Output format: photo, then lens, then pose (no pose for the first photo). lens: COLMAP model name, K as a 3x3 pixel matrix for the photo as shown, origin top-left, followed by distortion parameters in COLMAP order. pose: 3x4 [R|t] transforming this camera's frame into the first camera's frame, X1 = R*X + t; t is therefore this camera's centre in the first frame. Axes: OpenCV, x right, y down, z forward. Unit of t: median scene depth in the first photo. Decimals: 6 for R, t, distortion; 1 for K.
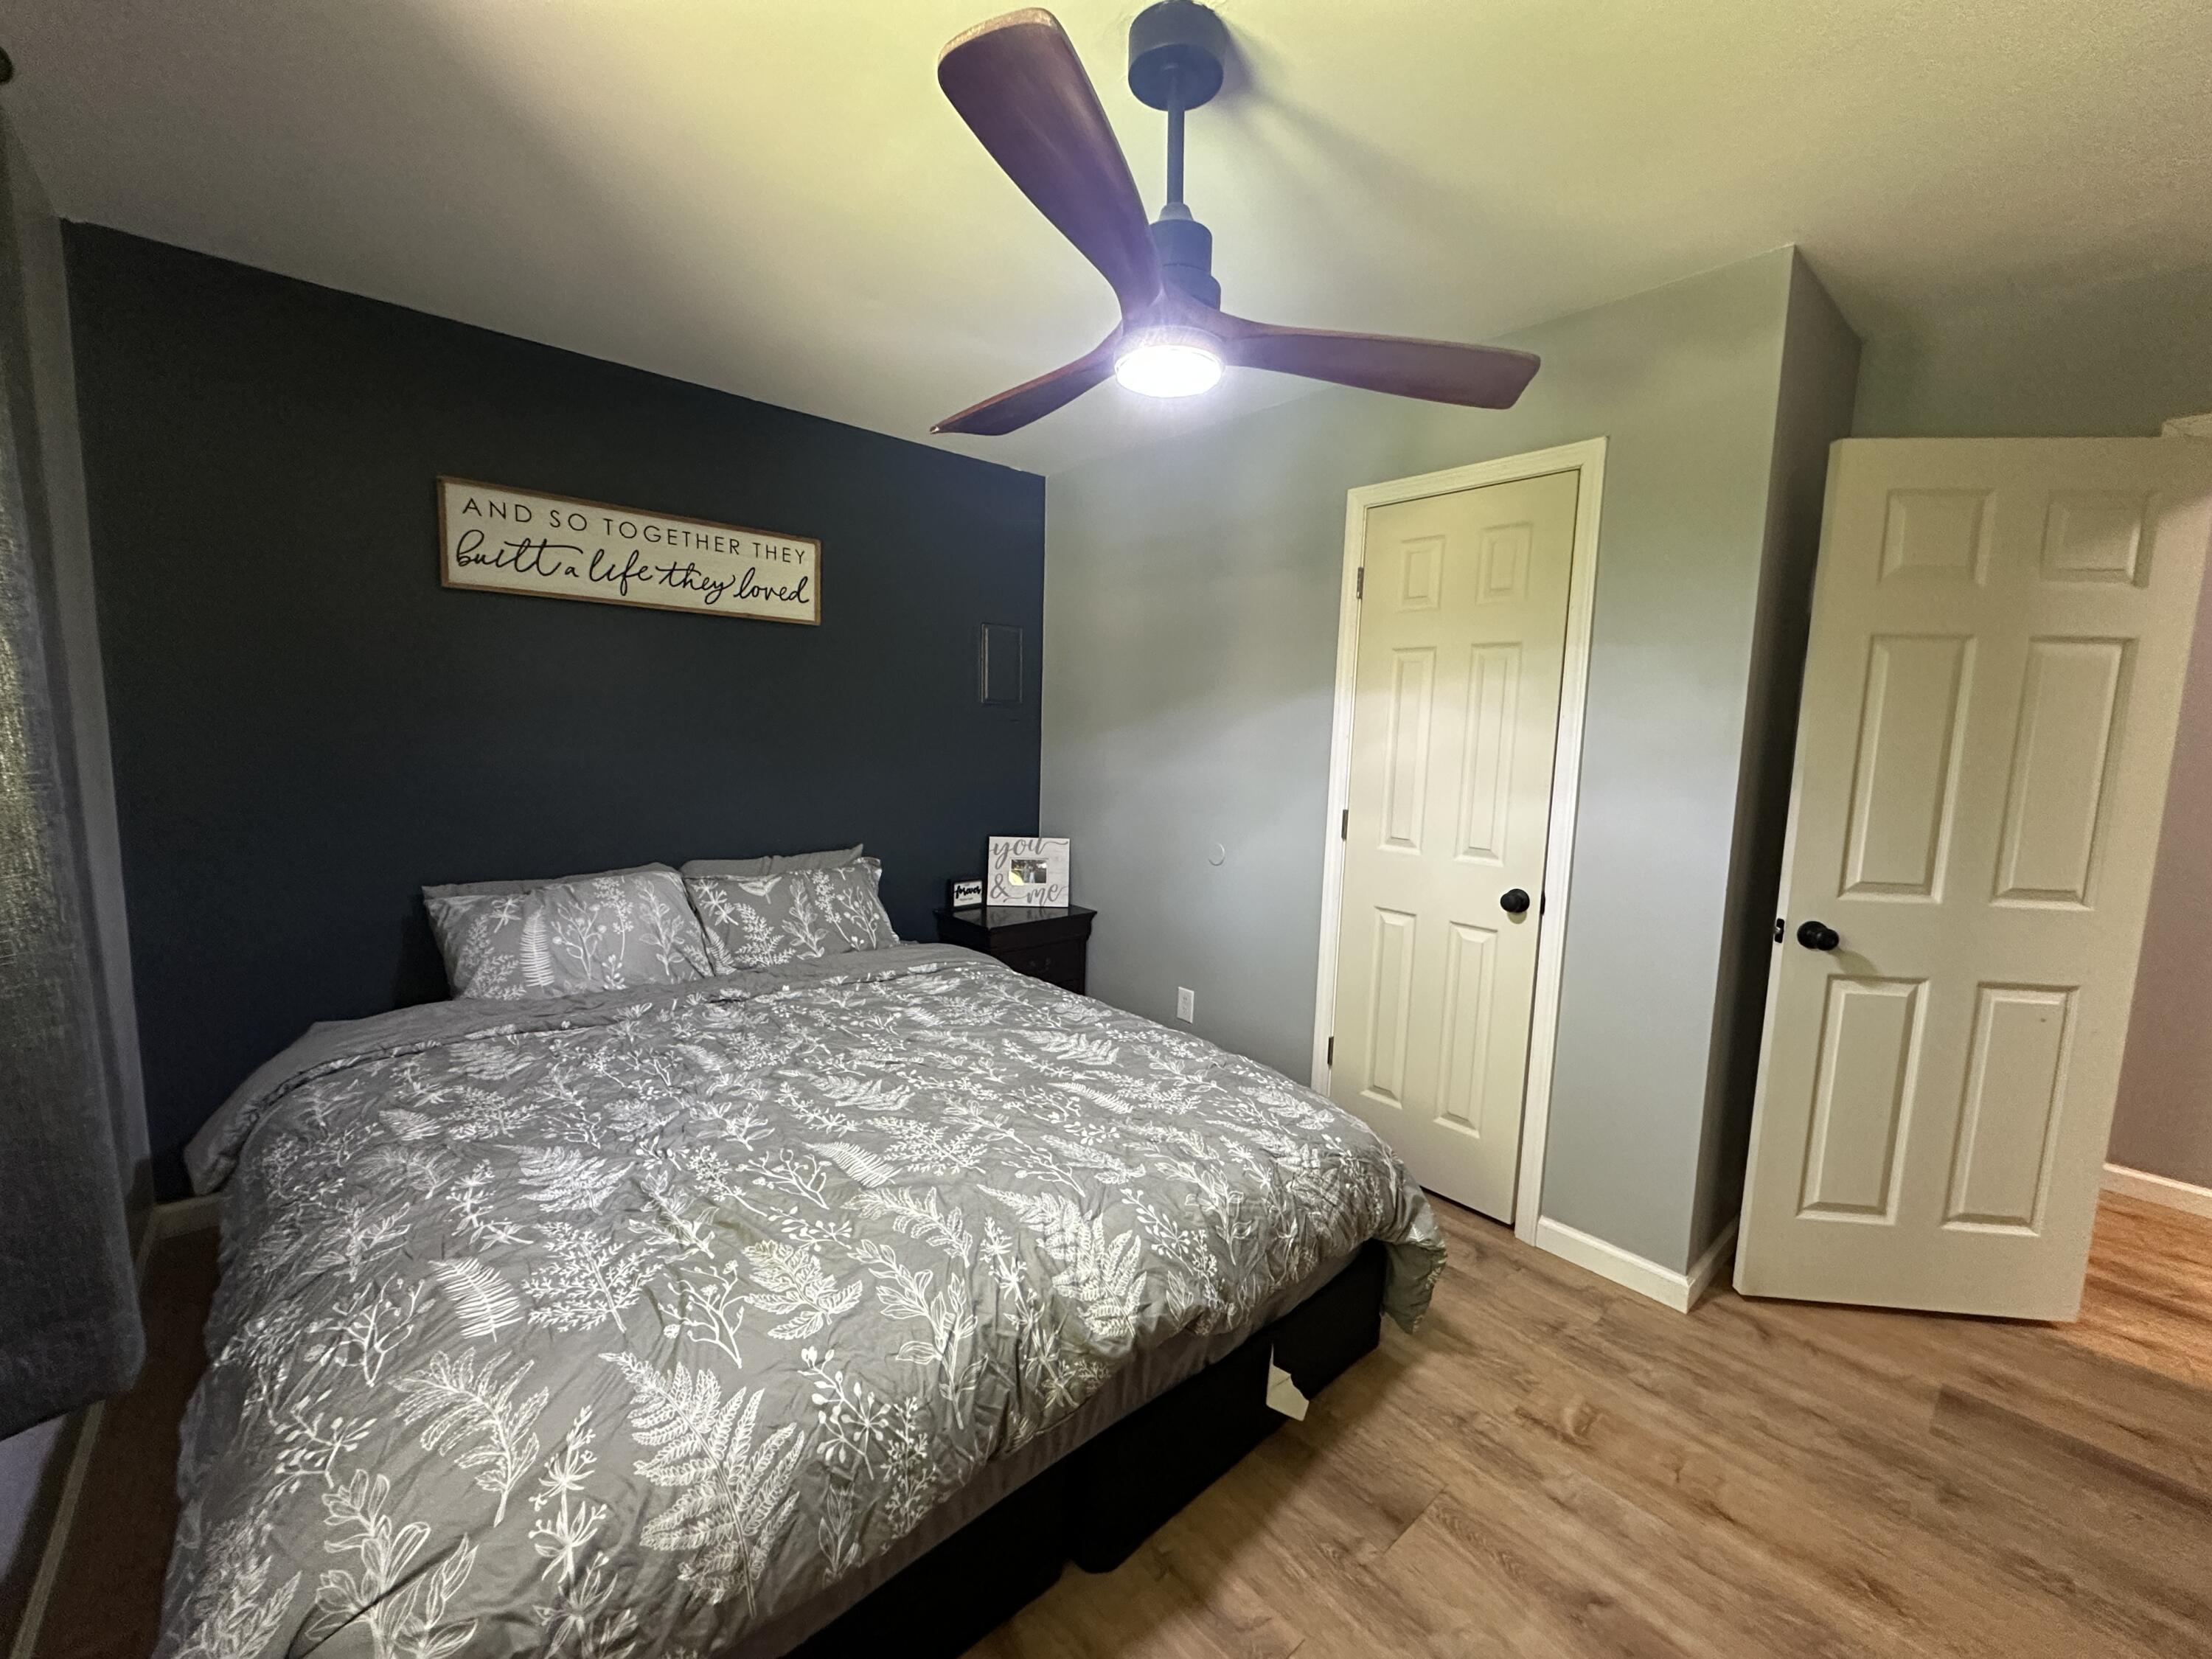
lens RADIAL K [[887.4, 0, 1108.2], [0, 887.4, 829.9], [0, 0, 1]] dist [-0.002645, 0.000210]
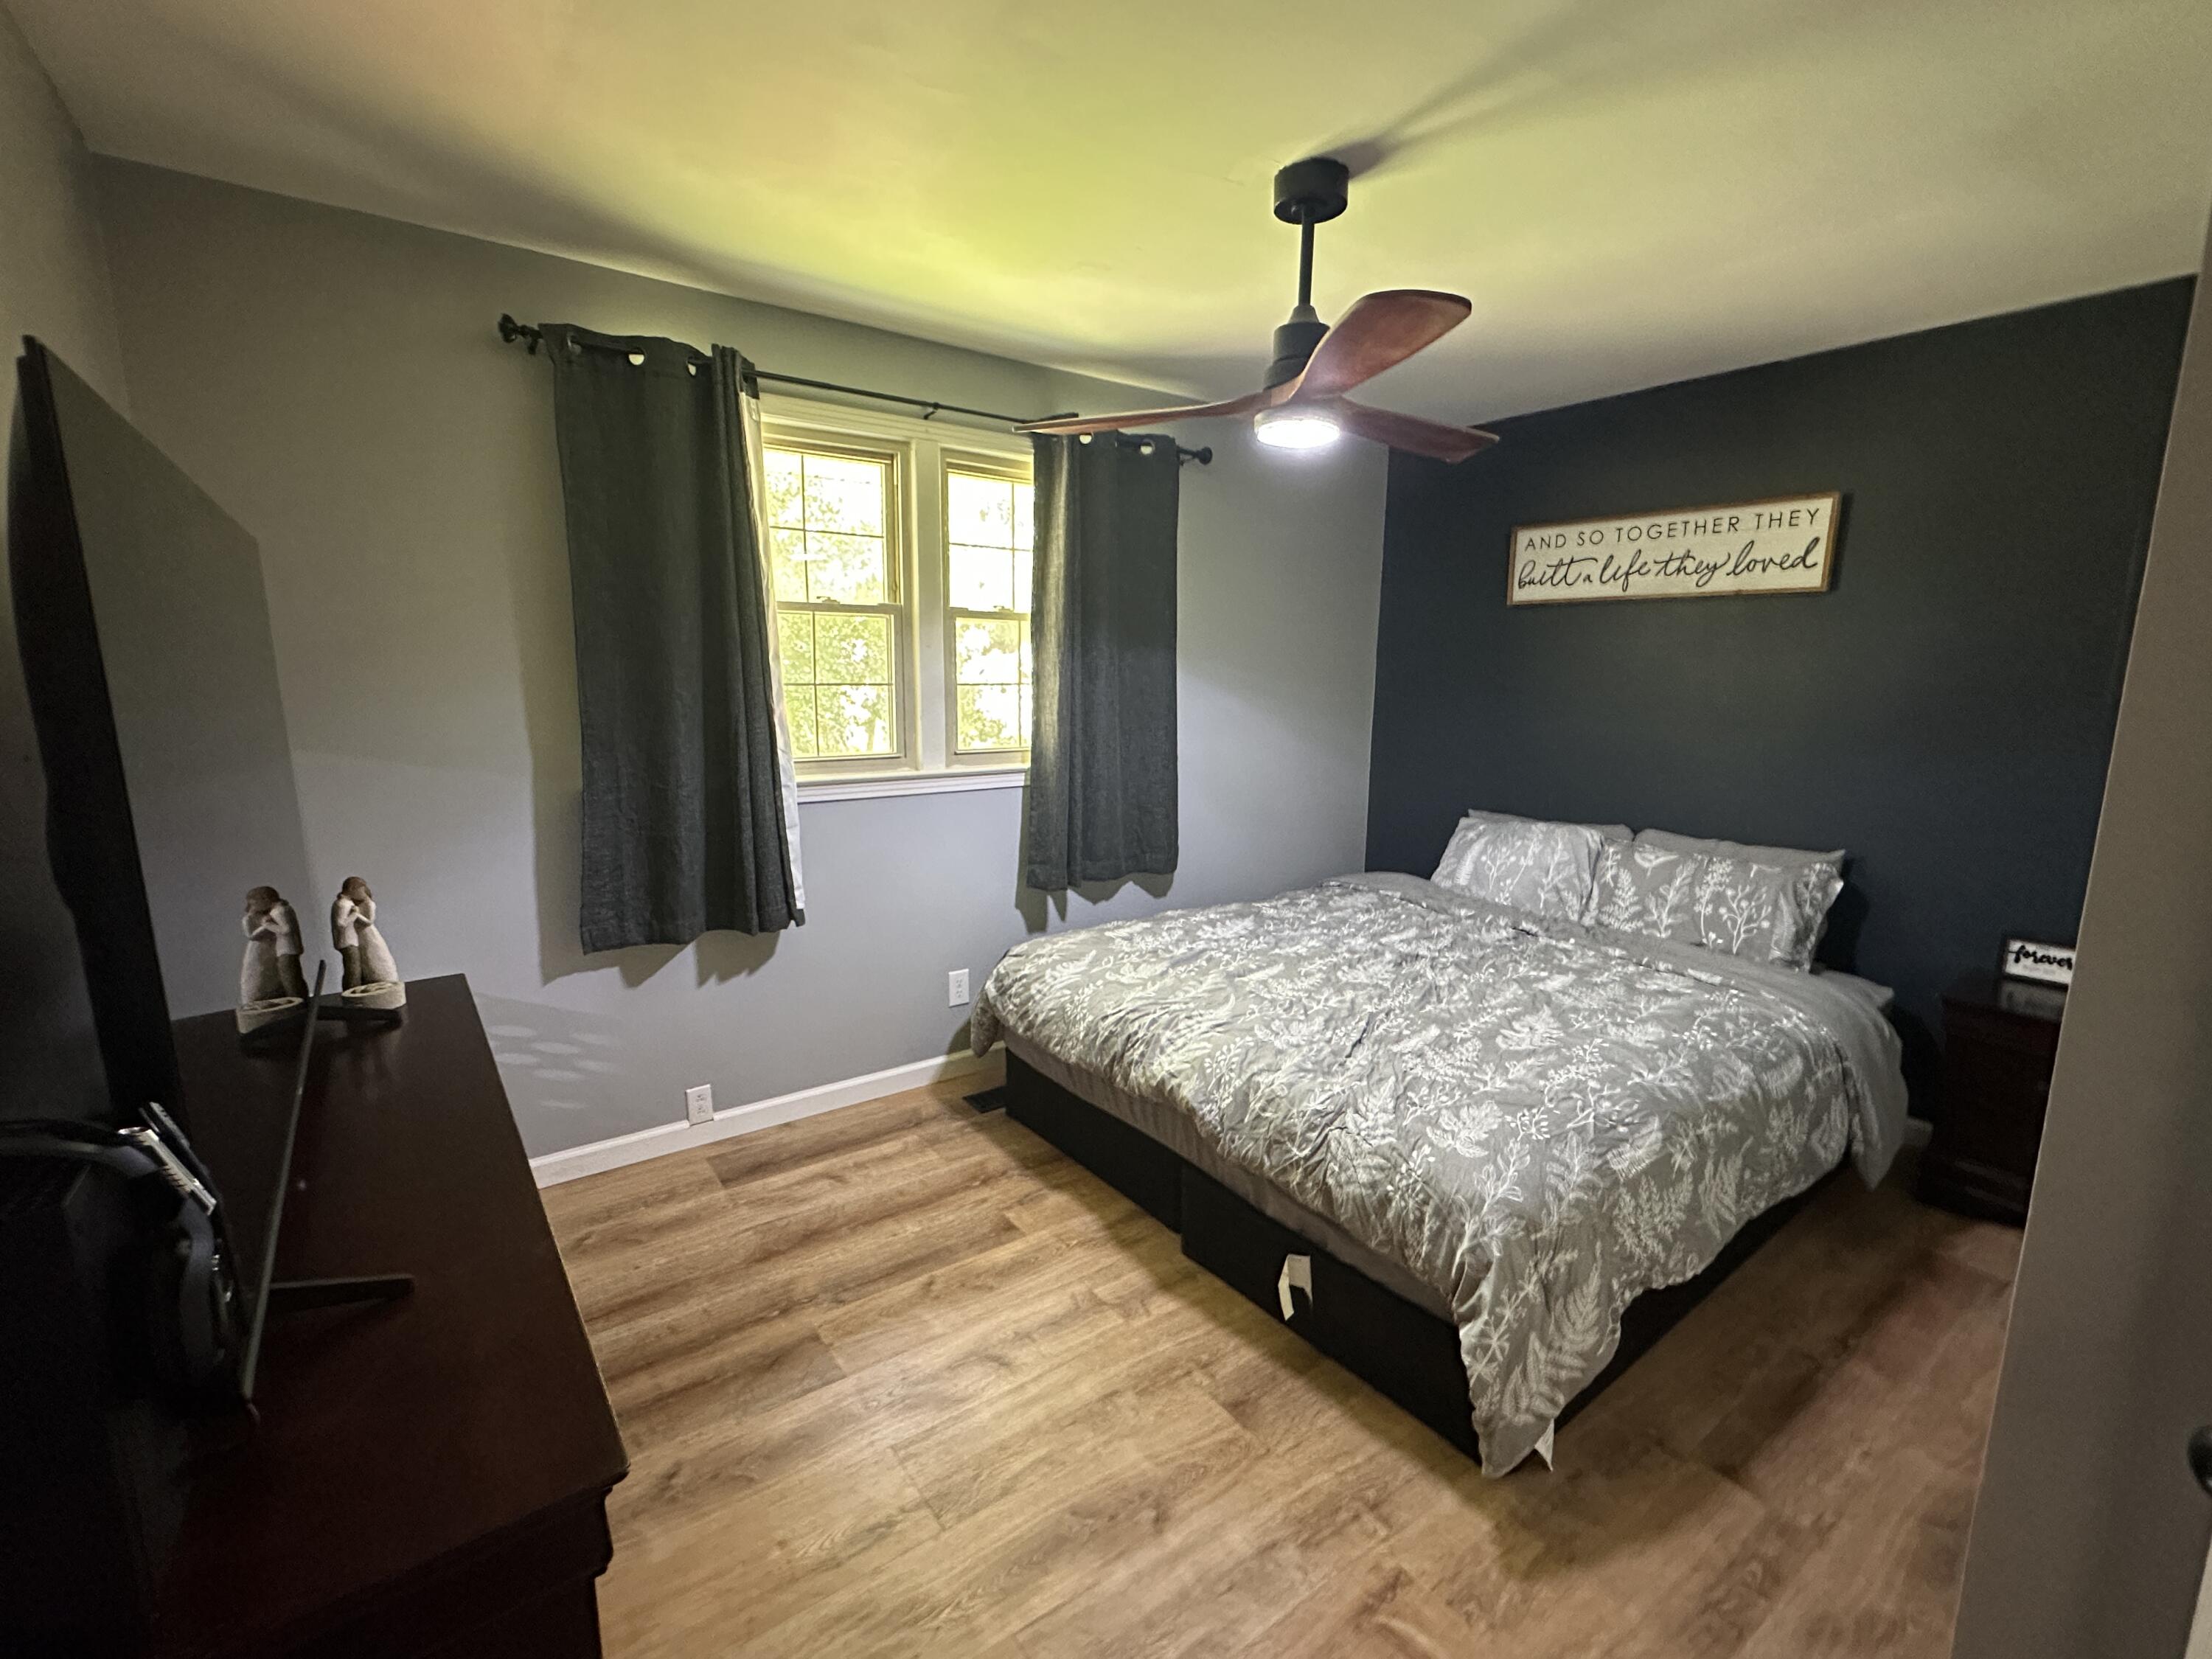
lens RADIAL K [[963.7, 0, 1104.0], [0, 963.7, 836.1], [0, 0, 1]] dist [0.003925, 0.000238]
pose [[-0.088247, 0.142721, -0.985821, 0.904216], [-0.127110, 0.979978, 0.153253, -0.063919], [0.987955, 0.138832, -0.068339, 0.509992]]
